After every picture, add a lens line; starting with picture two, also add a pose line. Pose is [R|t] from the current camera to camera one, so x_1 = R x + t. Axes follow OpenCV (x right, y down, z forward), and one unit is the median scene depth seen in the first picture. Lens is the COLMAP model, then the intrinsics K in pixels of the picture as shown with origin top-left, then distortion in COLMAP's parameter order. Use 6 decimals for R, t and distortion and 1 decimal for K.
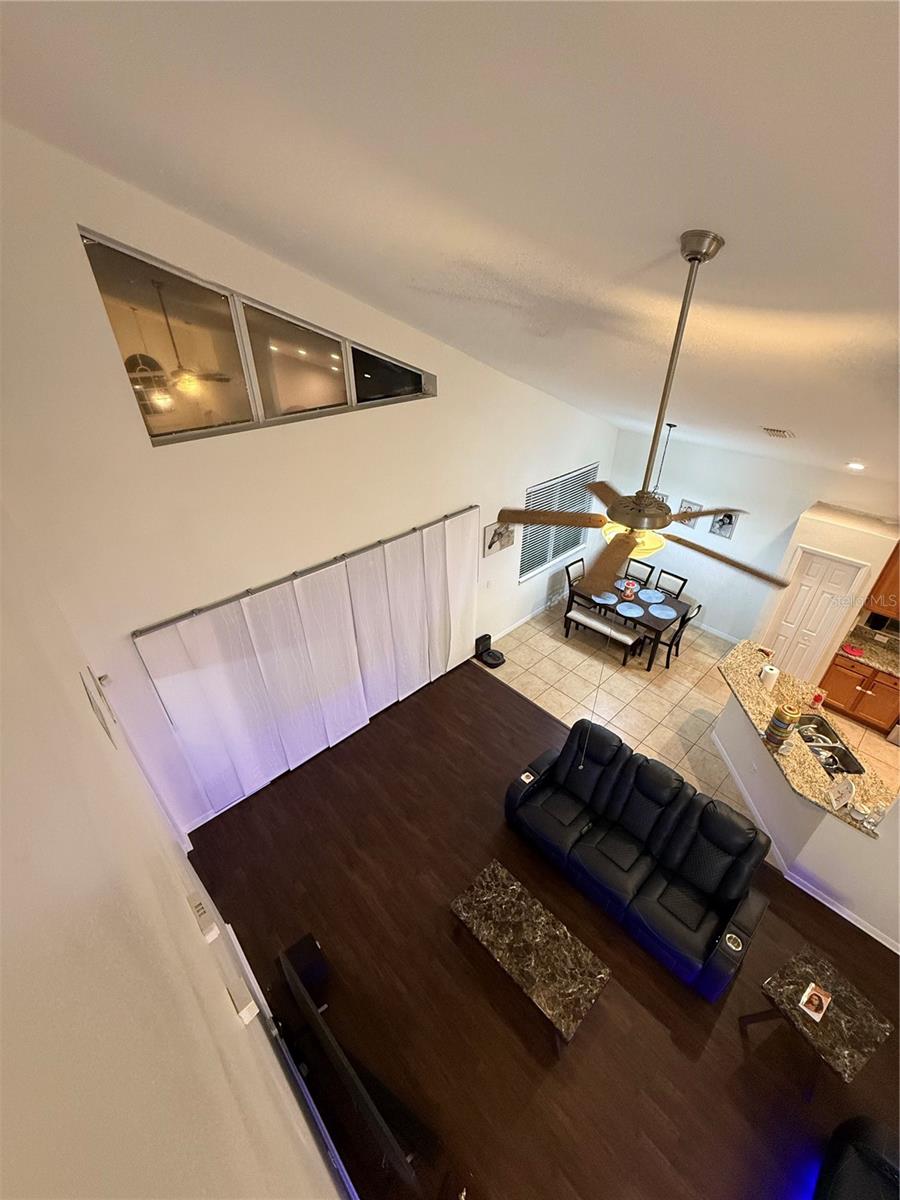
lens RADIAL K [[473.8, 0, 442.6], [0, 473.8, 605.4], [0, 0, 1]] dist [-0.000273, -0.000077]
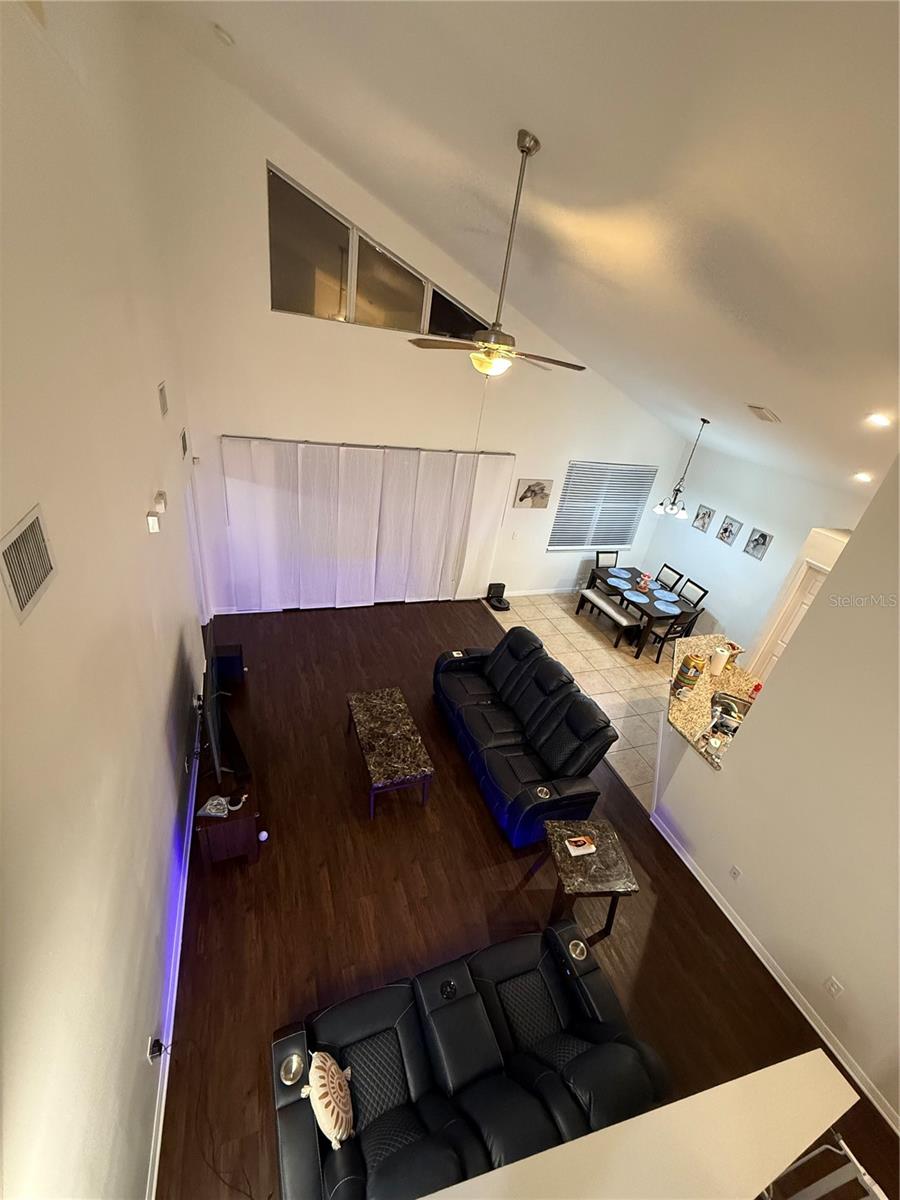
lens RADIAL K [[473.8, 0, 442.6], [0, 473.8, 605.4], [0, 0, 1]] dist [-0.000273, -0.000077]
pose [[0.913824, 0.309247, -0.263235, 0.305734], [-0.332748, 0.941754, -0.048774, 0.235133], [0.232819, 0.132162, 0.963498, -0.110949]]
